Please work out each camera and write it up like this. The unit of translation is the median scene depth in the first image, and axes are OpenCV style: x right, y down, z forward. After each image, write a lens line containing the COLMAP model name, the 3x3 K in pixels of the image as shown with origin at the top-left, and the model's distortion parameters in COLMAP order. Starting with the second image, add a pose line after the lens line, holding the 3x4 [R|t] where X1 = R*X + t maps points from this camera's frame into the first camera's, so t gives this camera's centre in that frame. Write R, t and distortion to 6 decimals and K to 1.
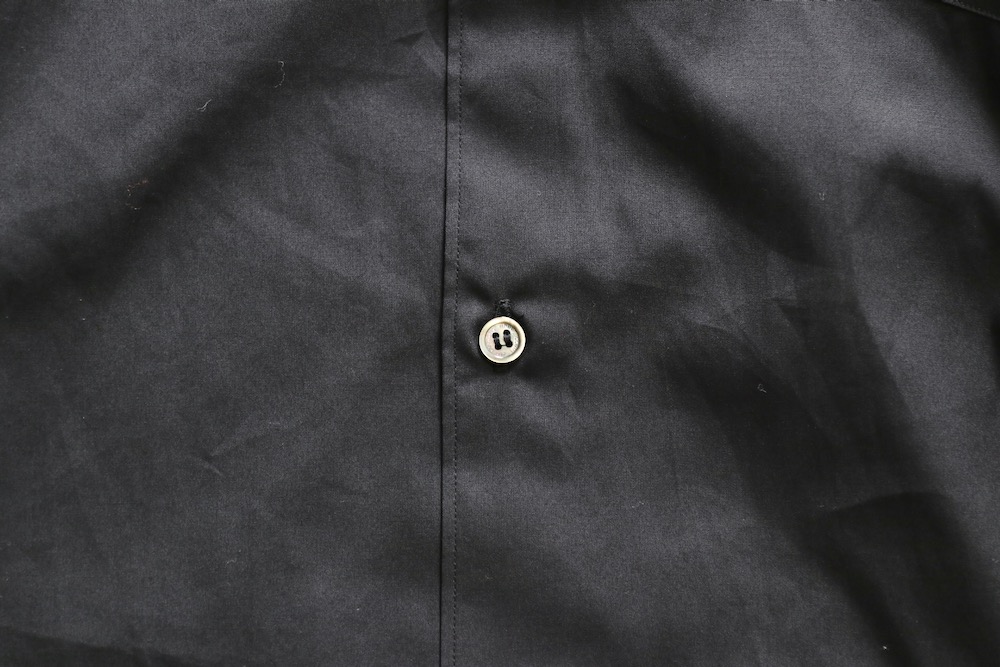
lens RADIAL K [[2645.6, 0, 505.5], [0, 2645.6, 331.6], [0, 0, 1]] dist [0.092033, 0.000000]
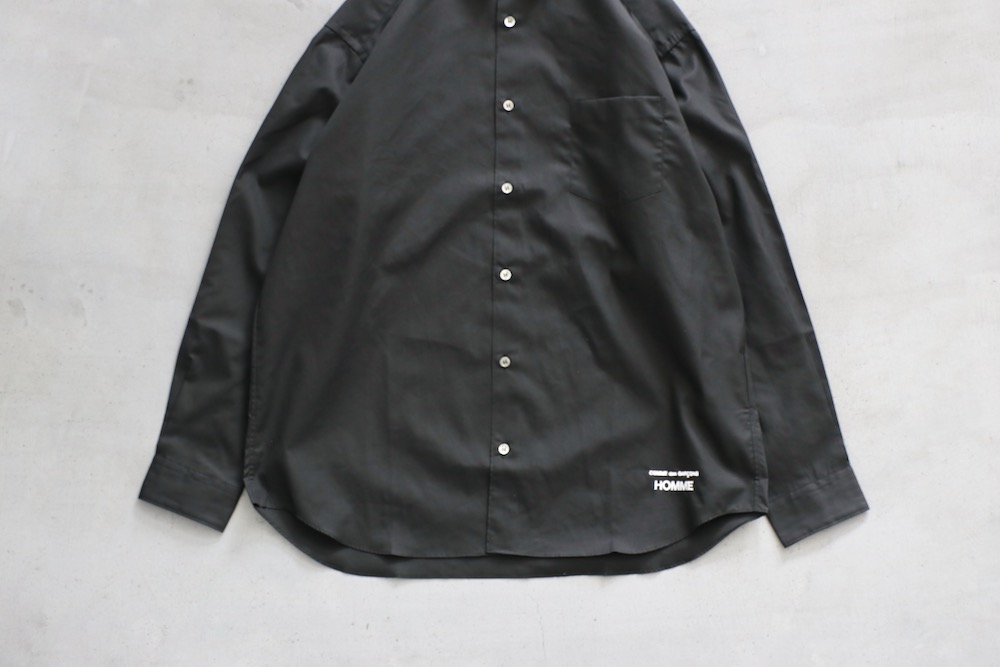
lens RADIAL K [[1731.3, 0, 501.4], [0, 1731.3, 360.7], [0, 0, 1]] dist [-0.047157, 0.000000]
pose [[0.999891, -0.001591, -0.014699, 0.036177], [0.000662, 0.998010, -0.063046, 0.348039], [0.014770, 0.063029, 0.997902, -2.050085]]
